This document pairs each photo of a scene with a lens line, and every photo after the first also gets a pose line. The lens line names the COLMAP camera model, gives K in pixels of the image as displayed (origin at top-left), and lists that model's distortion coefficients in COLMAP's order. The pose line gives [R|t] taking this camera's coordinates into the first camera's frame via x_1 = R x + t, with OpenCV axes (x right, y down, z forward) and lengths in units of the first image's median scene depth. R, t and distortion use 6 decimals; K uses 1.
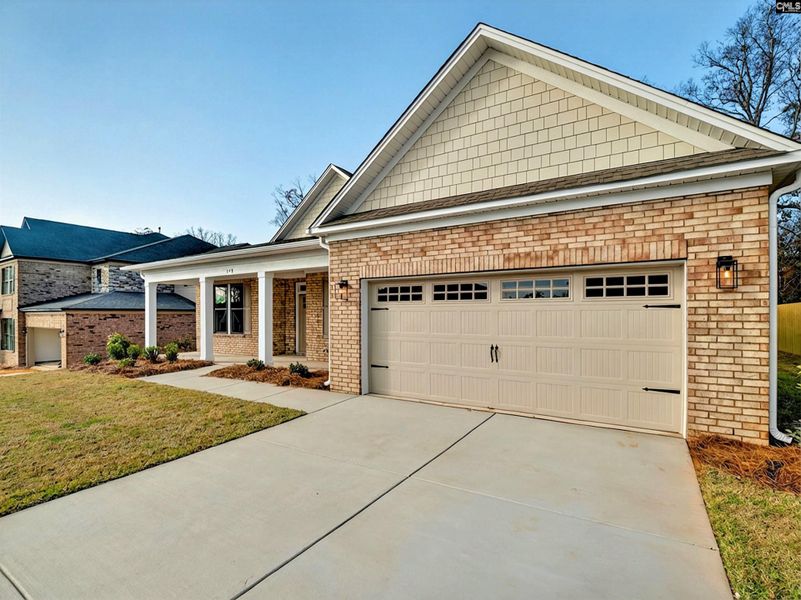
lens RADIAL K [[389.9, 0, 399.4], [0, 389.9, 304.2], [0, 0, 1]] dist [-0.012728, -0.001045]
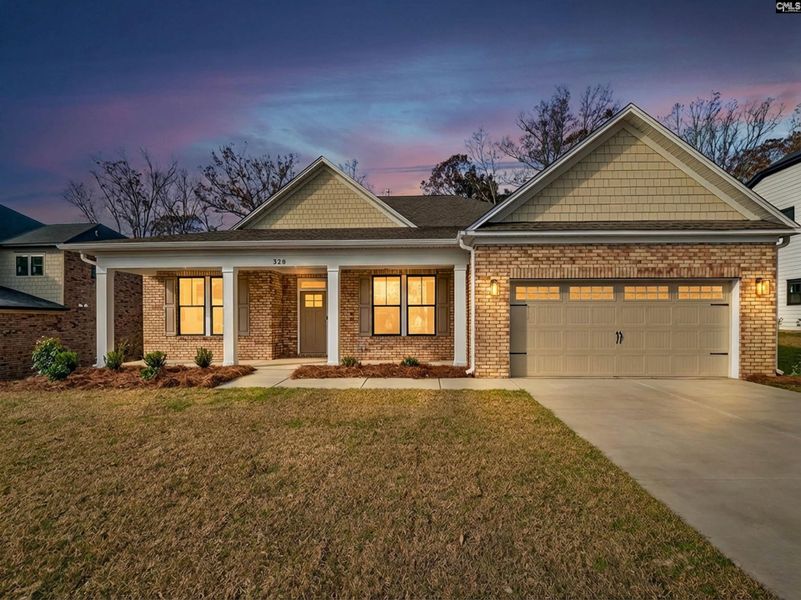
lens RADIAL K [[397.2, 0, 401.0], [0, 397.2, 311.5], [0, 0, 1]] dist [-0.011639, -0.000407]
pose [[0.869349, 0.012390, 0.494044, -0.972180], [-0.012927, 0.999914, -0.002331, 0.039798], [-0.494030, -0.004360, 0.869434, 0.125208]]
